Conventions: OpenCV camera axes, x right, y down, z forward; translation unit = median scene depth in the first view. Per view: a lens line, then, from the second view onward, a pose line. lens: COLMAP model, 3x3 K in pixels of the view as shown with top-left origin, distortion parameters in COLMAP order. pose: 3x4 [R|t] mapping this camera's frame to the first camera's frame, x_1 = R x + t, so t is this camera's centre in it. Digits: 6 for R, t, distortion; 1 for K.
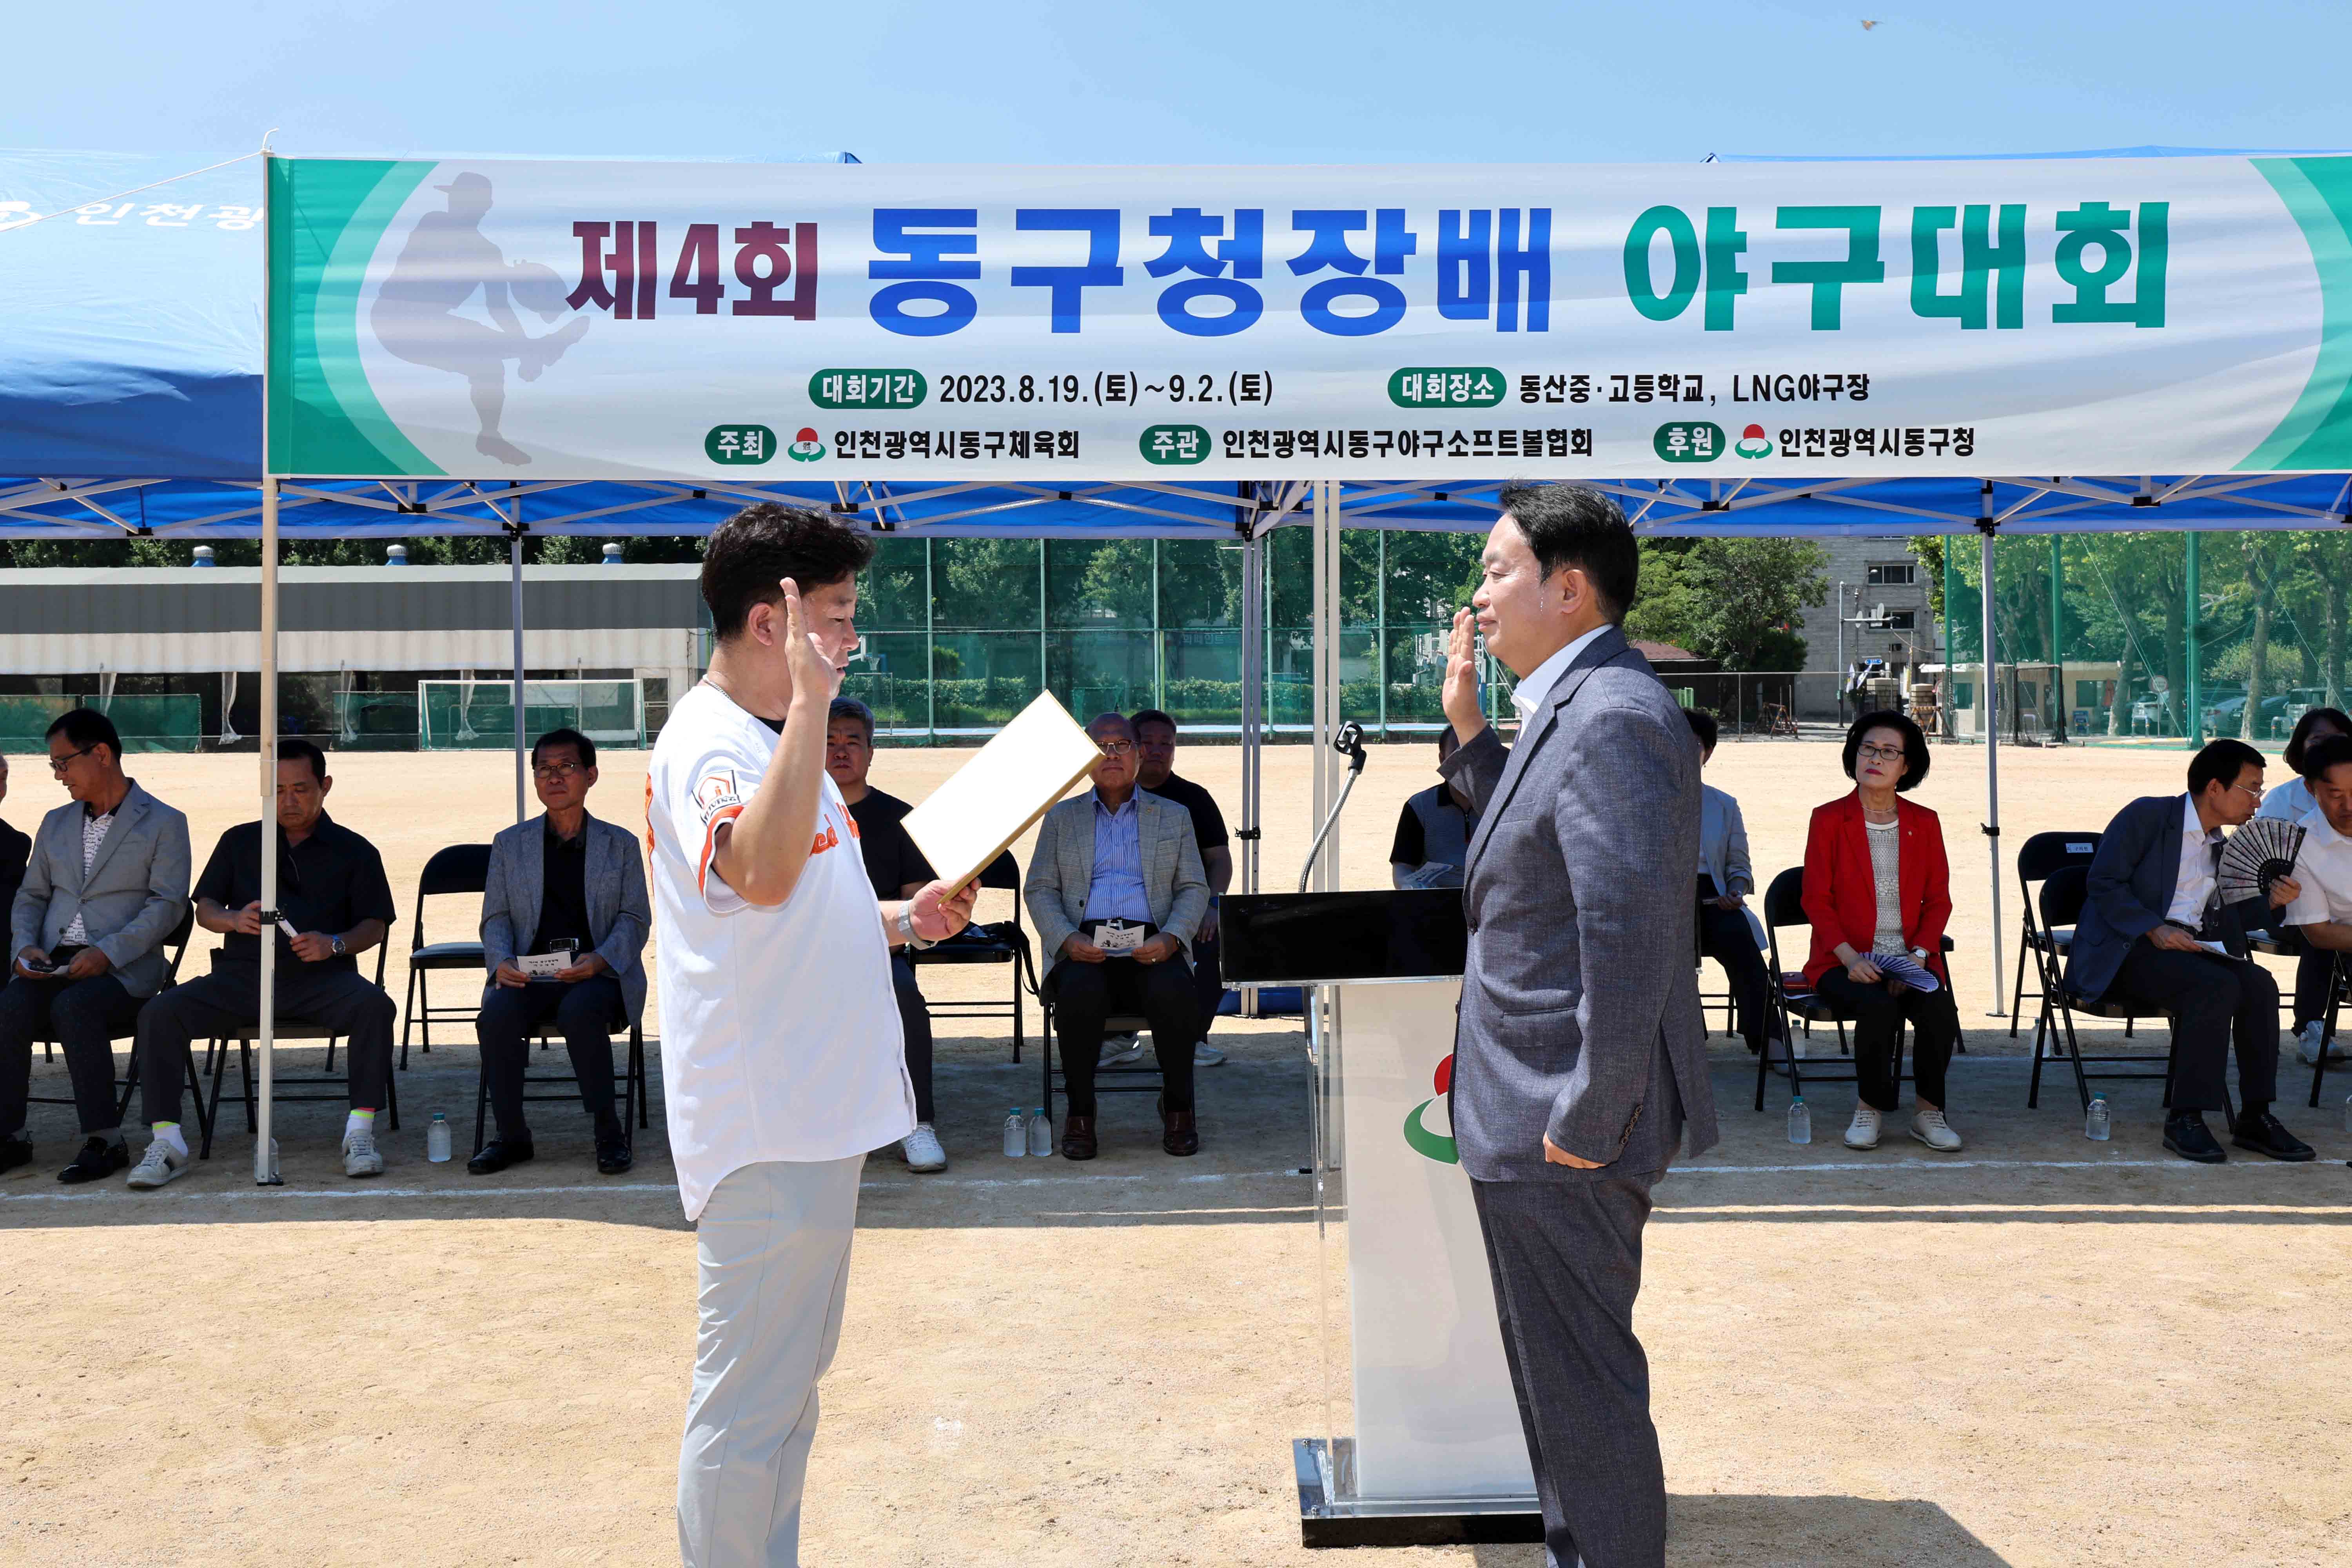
lens RADIAL K [[2436.7, 0, 1138.7], [0, 2436.7, 719.1], [0, 0, 1]] dist [0.013344, 0.122011]
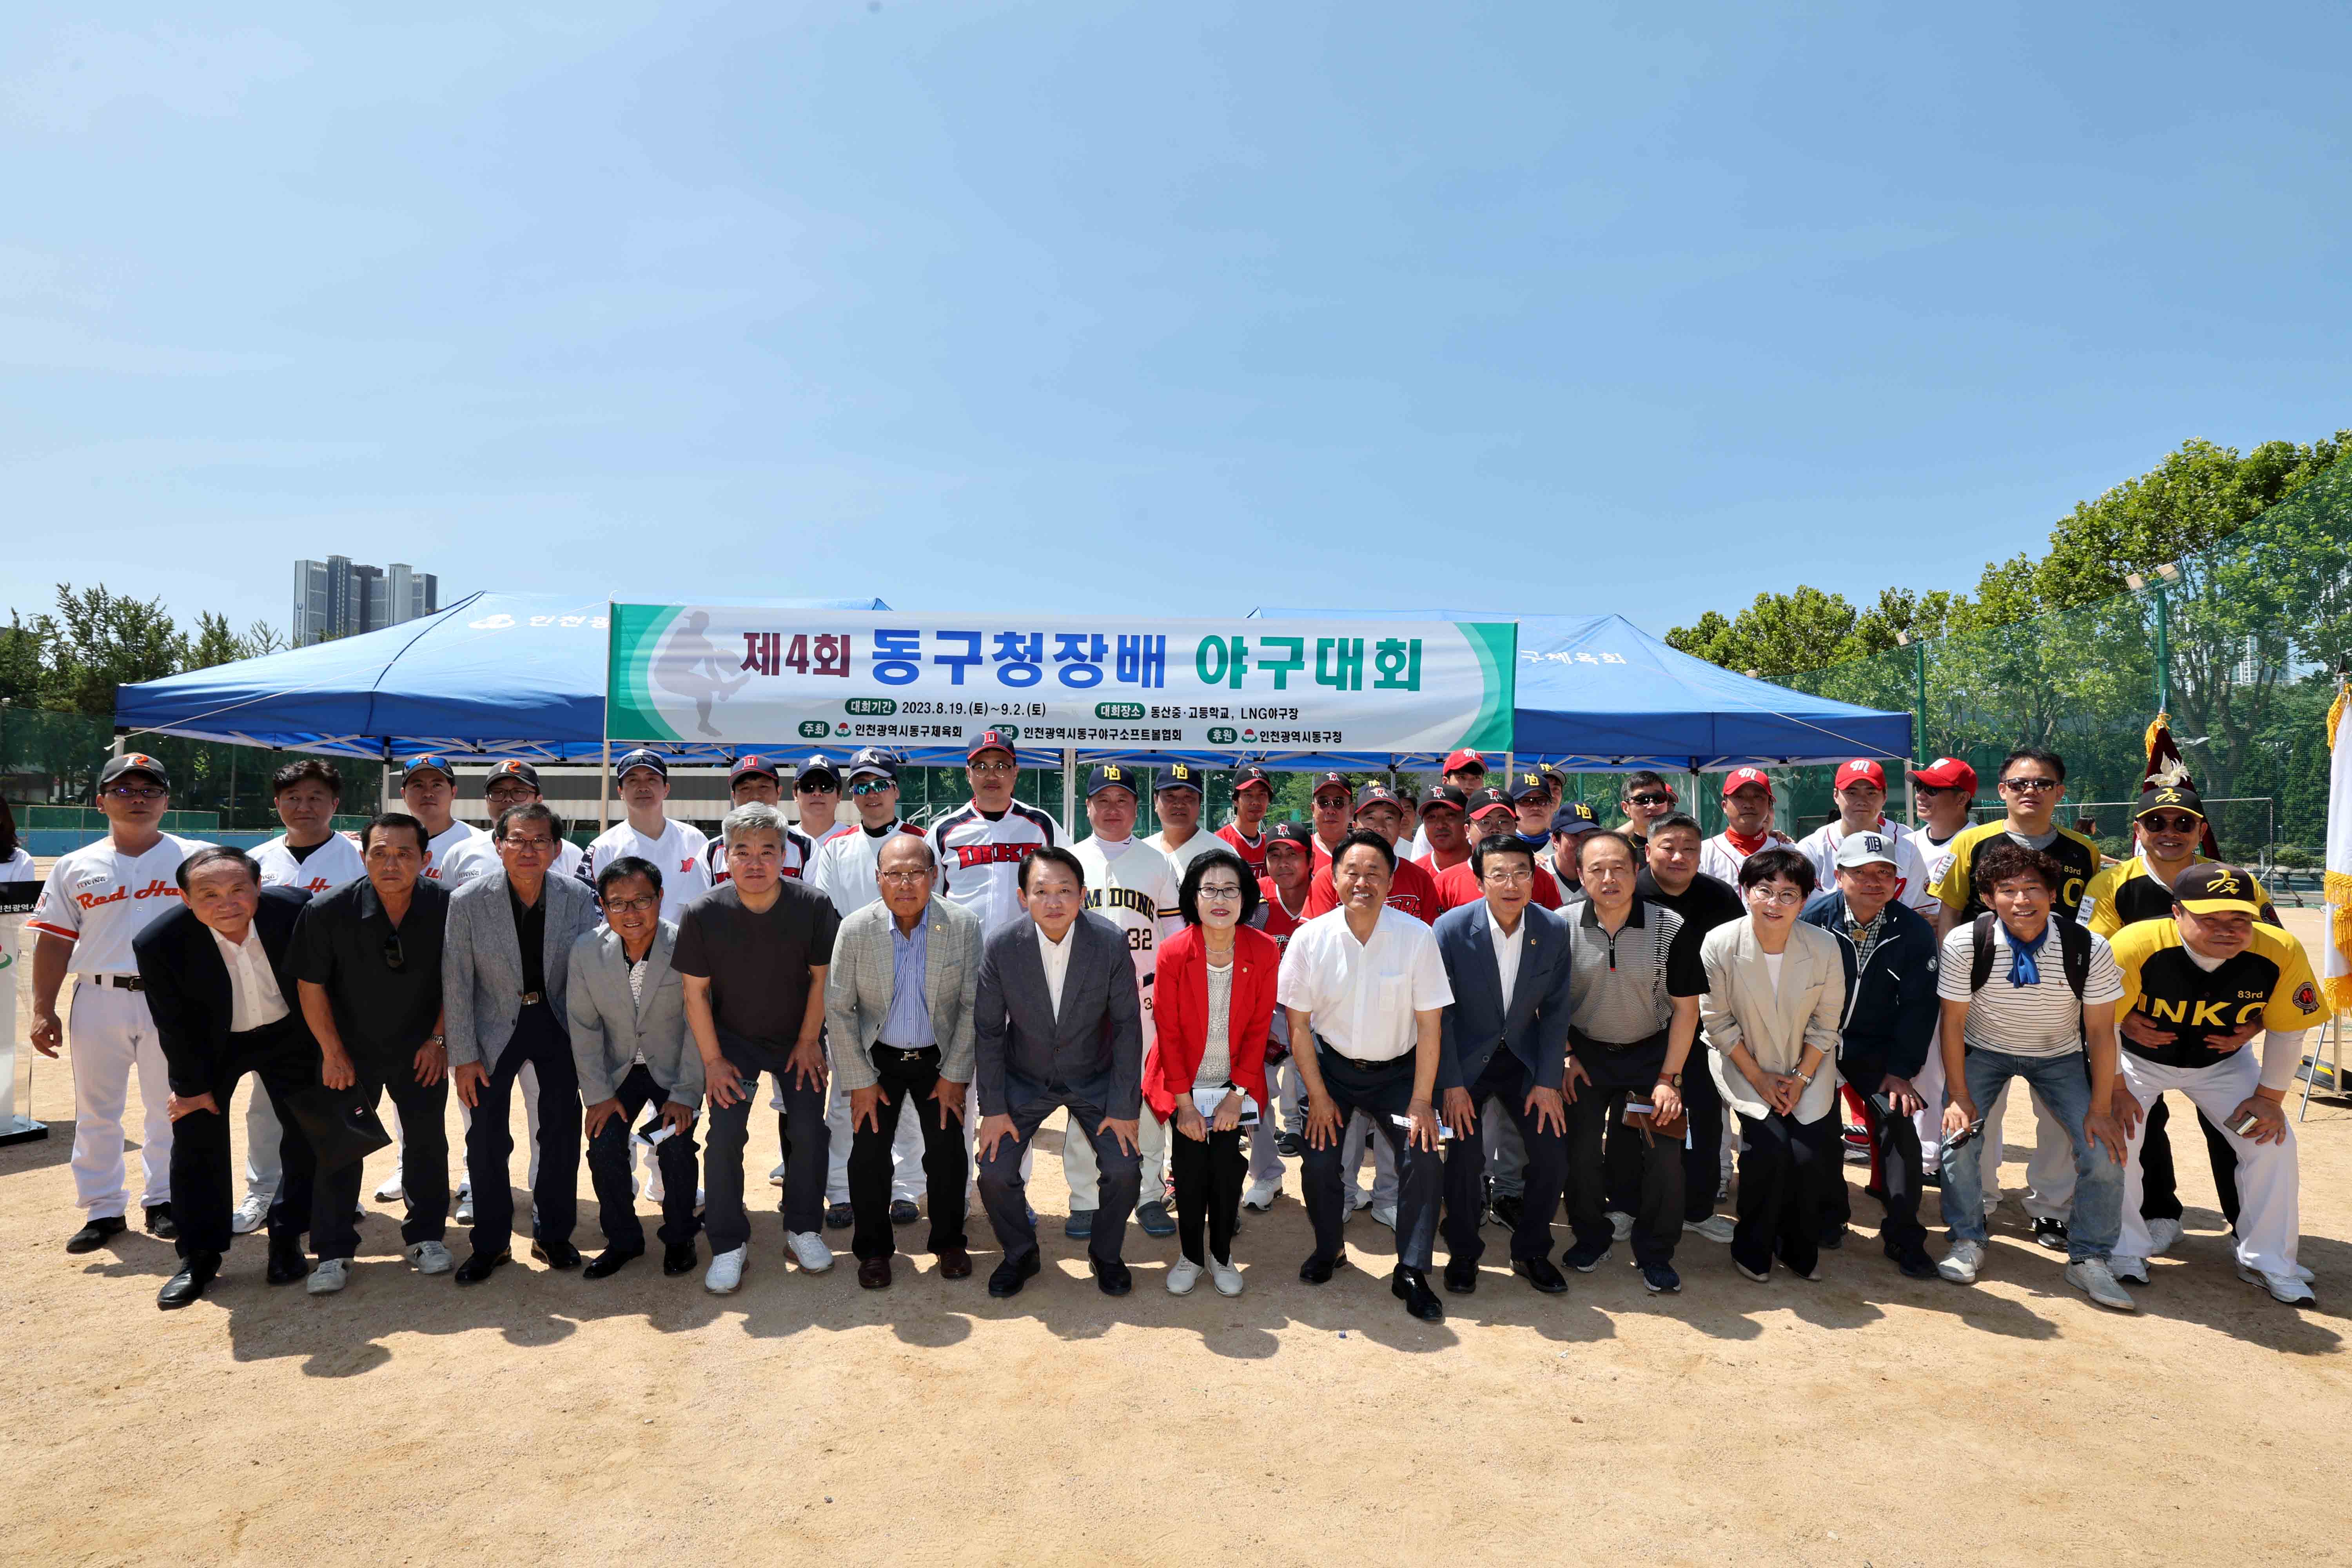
lens RADIAL K [[1221.1, 0, 1174.0], [0, 1221.1, 797.7], [0, 0, 1]] dist [-0.005181, -0.017454]
pose [[0.998196, 0.012900, 0.058636, 0.109721], [-0.010467, 0.999079, -0.041614, -0.003480], [-0.059119, 0.040926, 0.997412, -0.170833]]
